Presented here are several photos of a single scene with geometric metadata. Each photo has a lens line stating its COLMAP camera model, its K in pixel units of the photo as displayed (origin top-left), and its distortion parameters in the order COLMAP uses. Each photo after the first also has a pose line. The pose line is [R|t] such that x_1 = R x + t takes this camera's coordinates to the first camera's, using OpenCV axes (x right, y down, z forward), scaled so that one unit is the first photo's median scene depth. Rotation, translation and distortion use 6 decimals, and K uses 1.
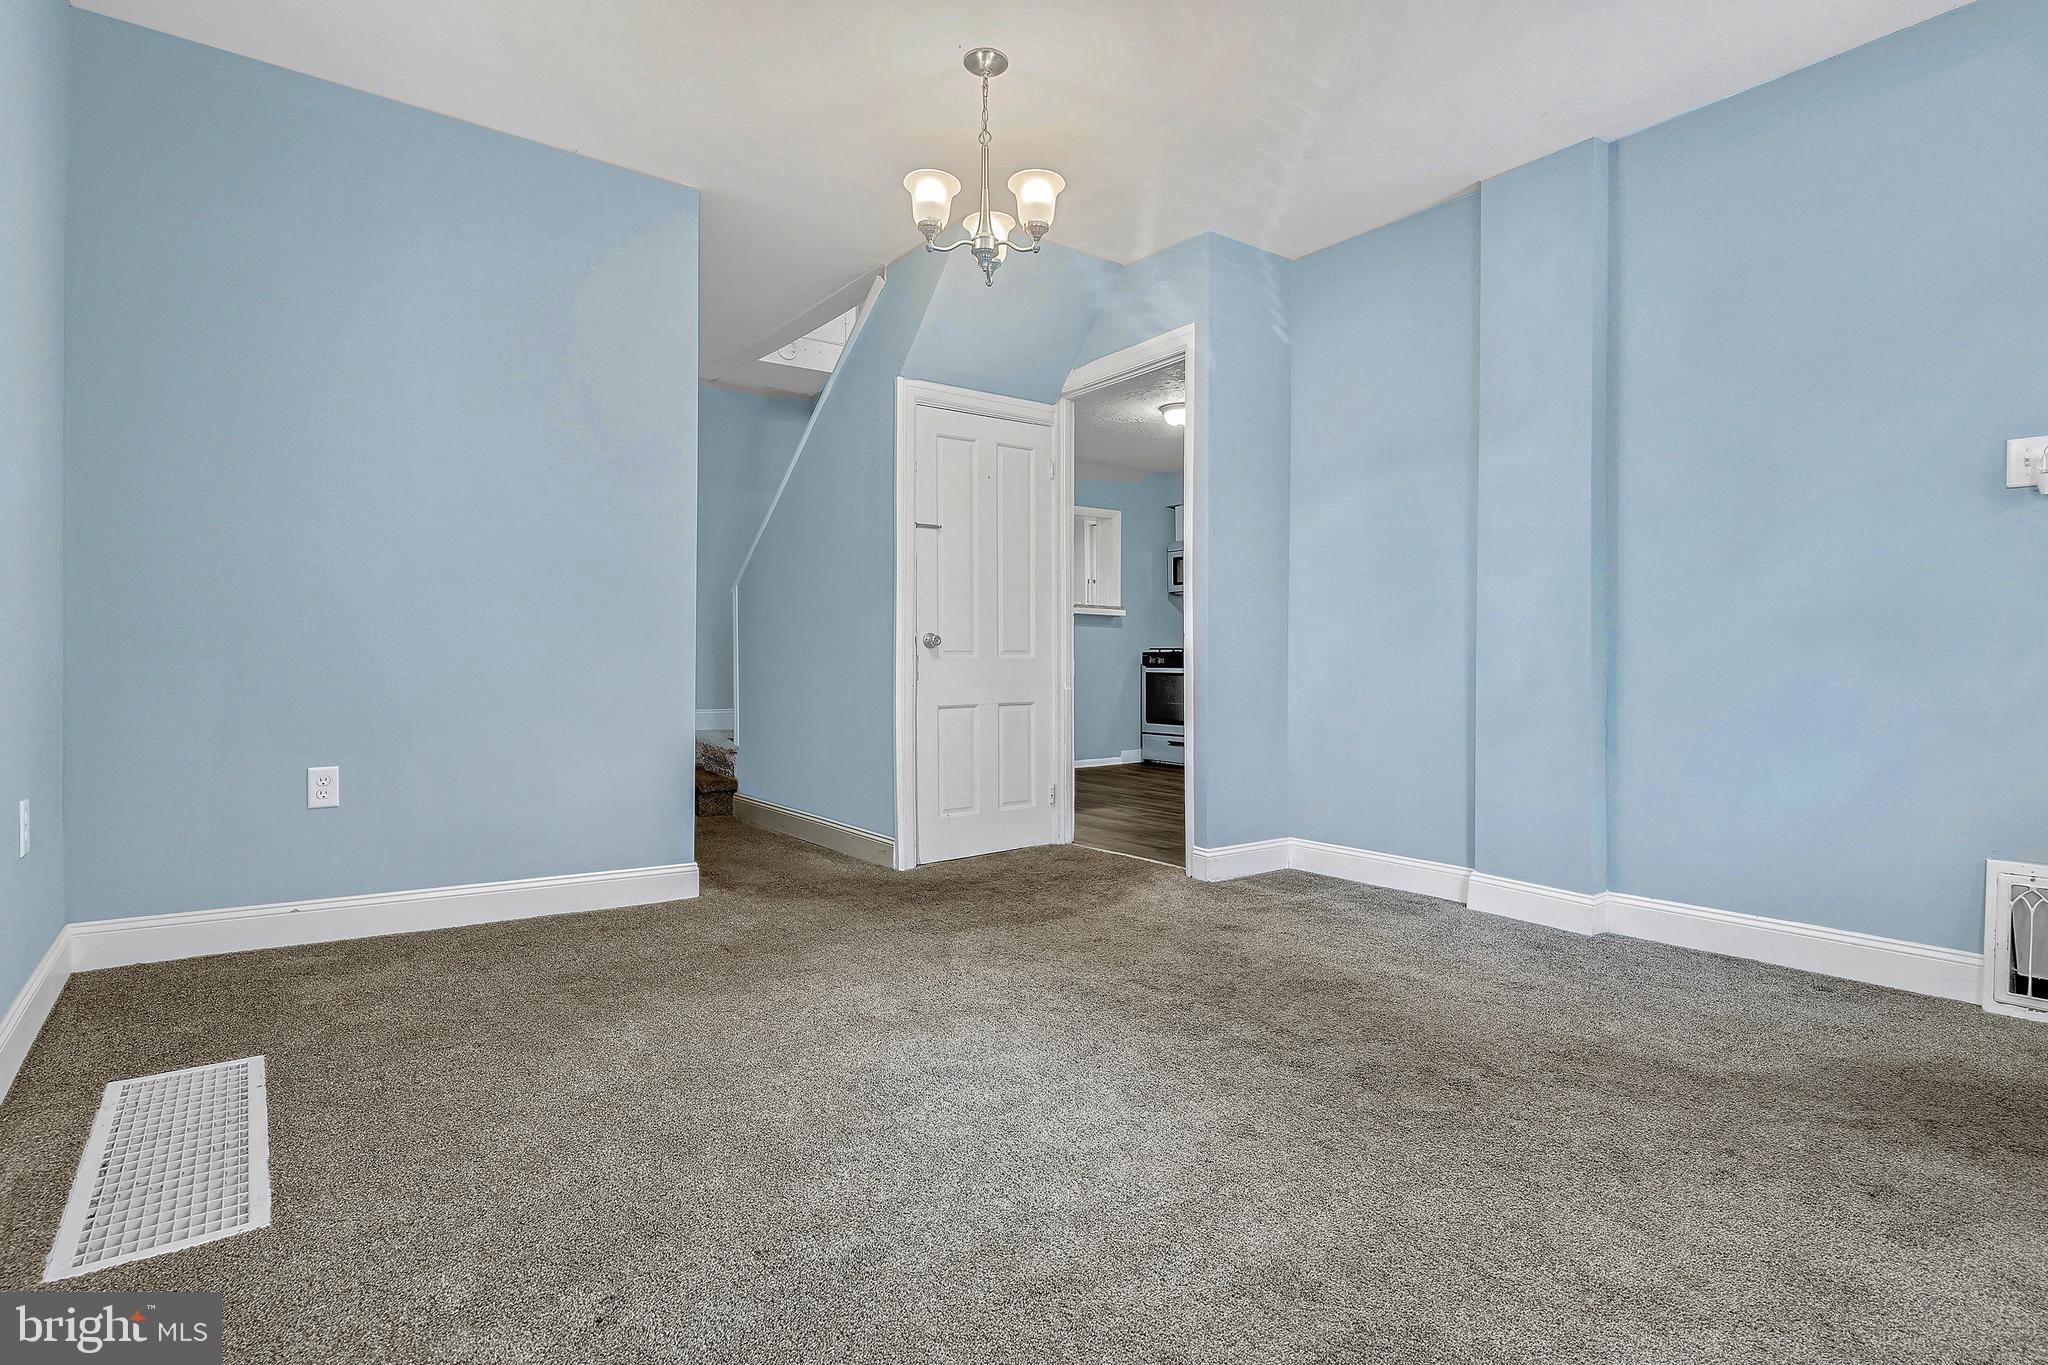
lens RADIAL K [[978.5, 0, 1025.6], [0, 978.5, 671.2], [0, 0, 1]] dist [0.001226, -0.001466]
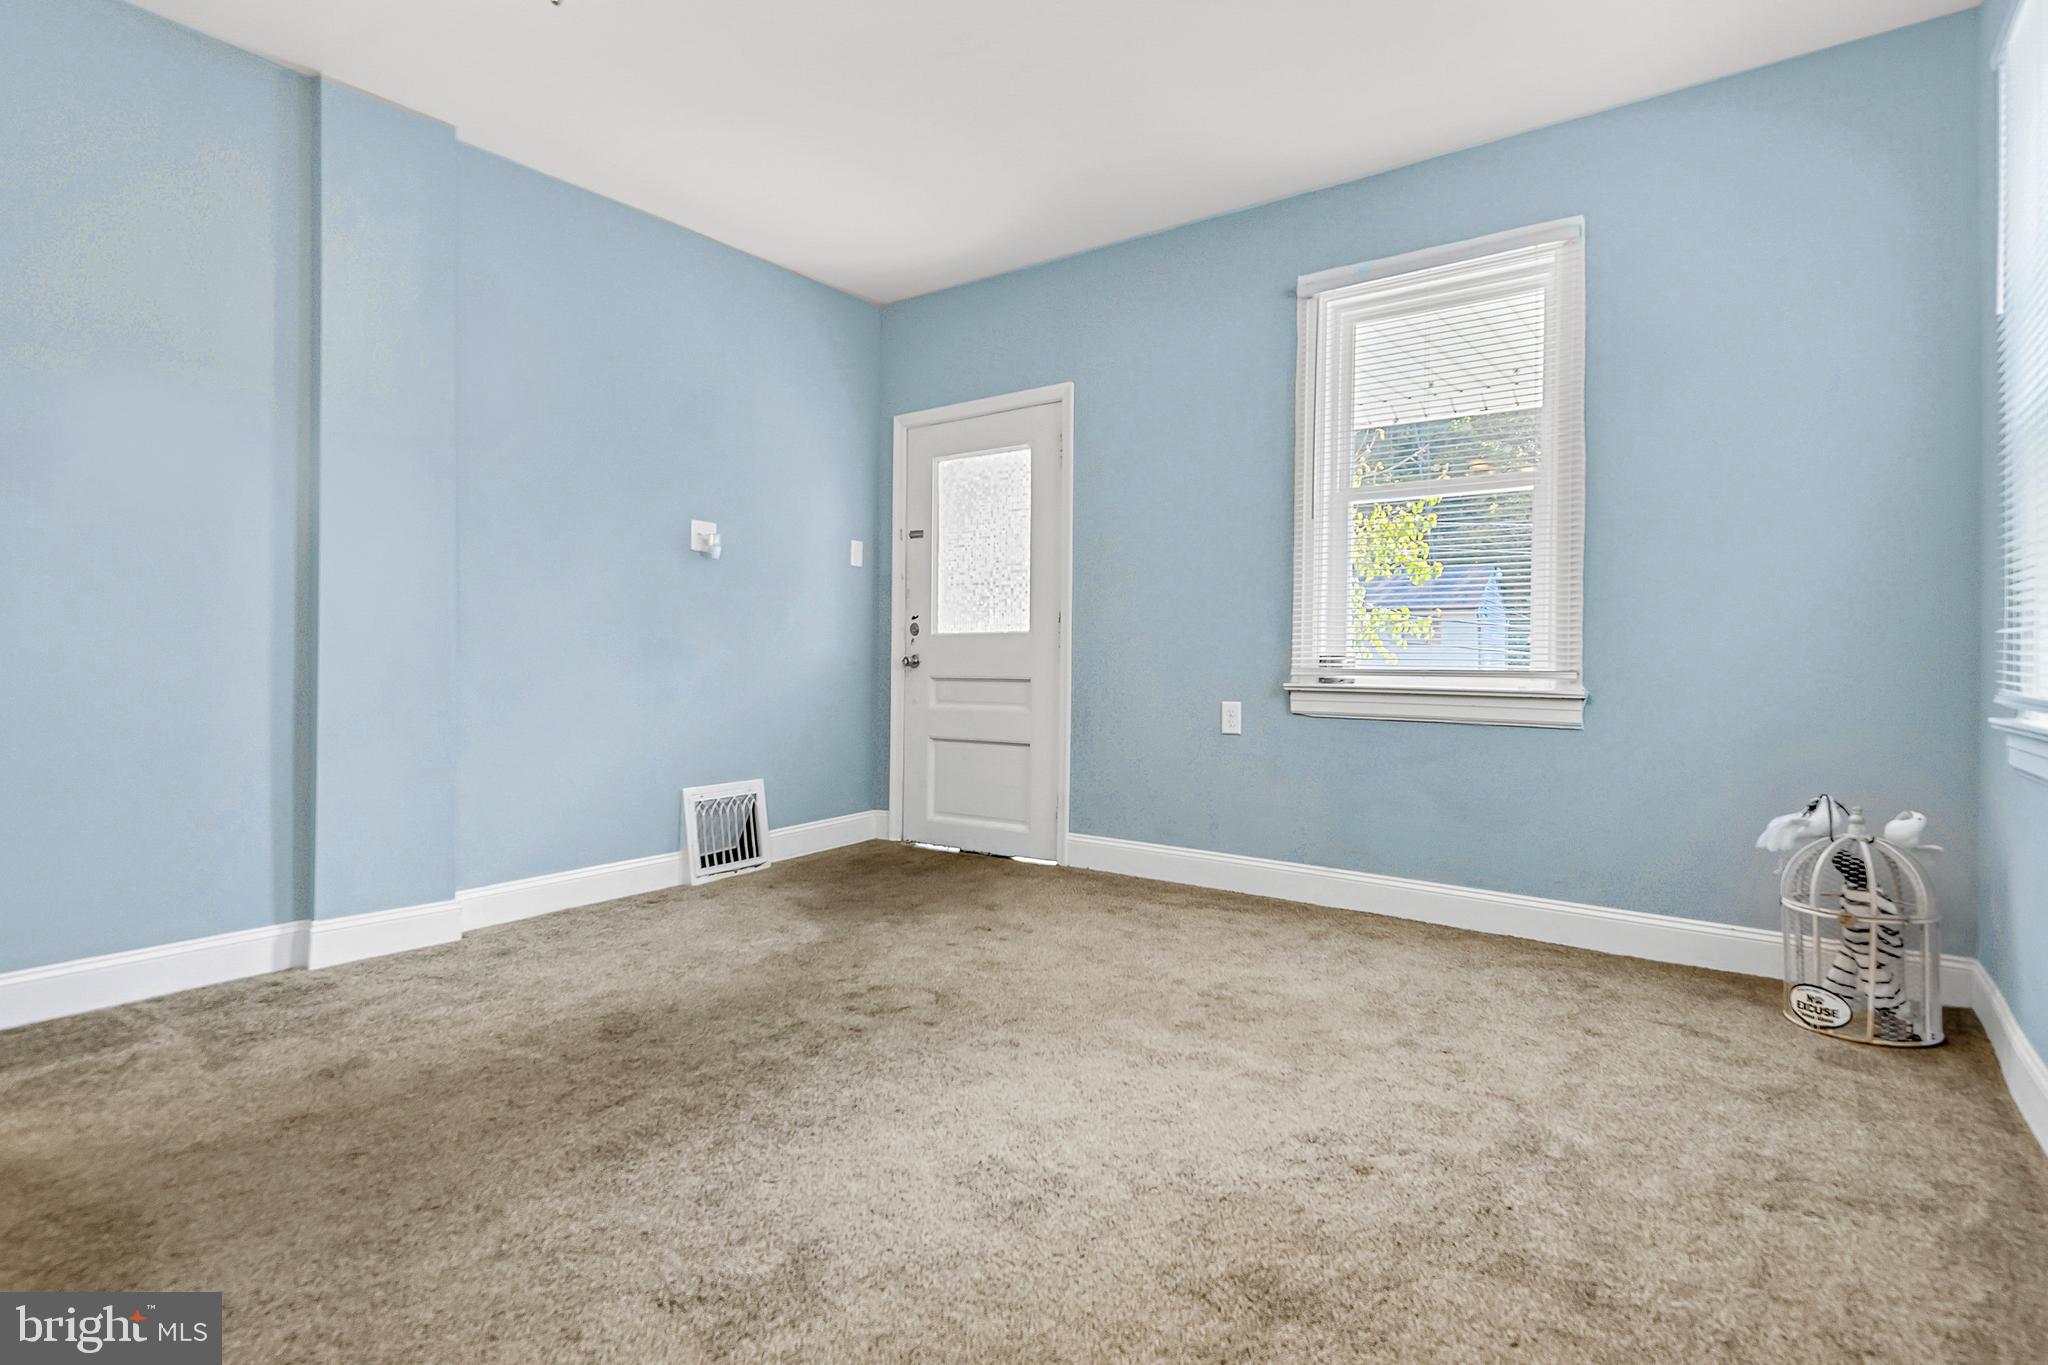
lens RADIAL K [[1031.4, 0, 1027.2], [0, 1031.4, 666.9], [0, 0, 1]] dist [-0.002176, -0.001686]
pose [[-0.290308, -0.009914, 0.956882, -0.740990], [0.009500, 0.999867, 0.013242, -0.016634], [-0.956886, 0.012935, -0.290175, 0.966751]]
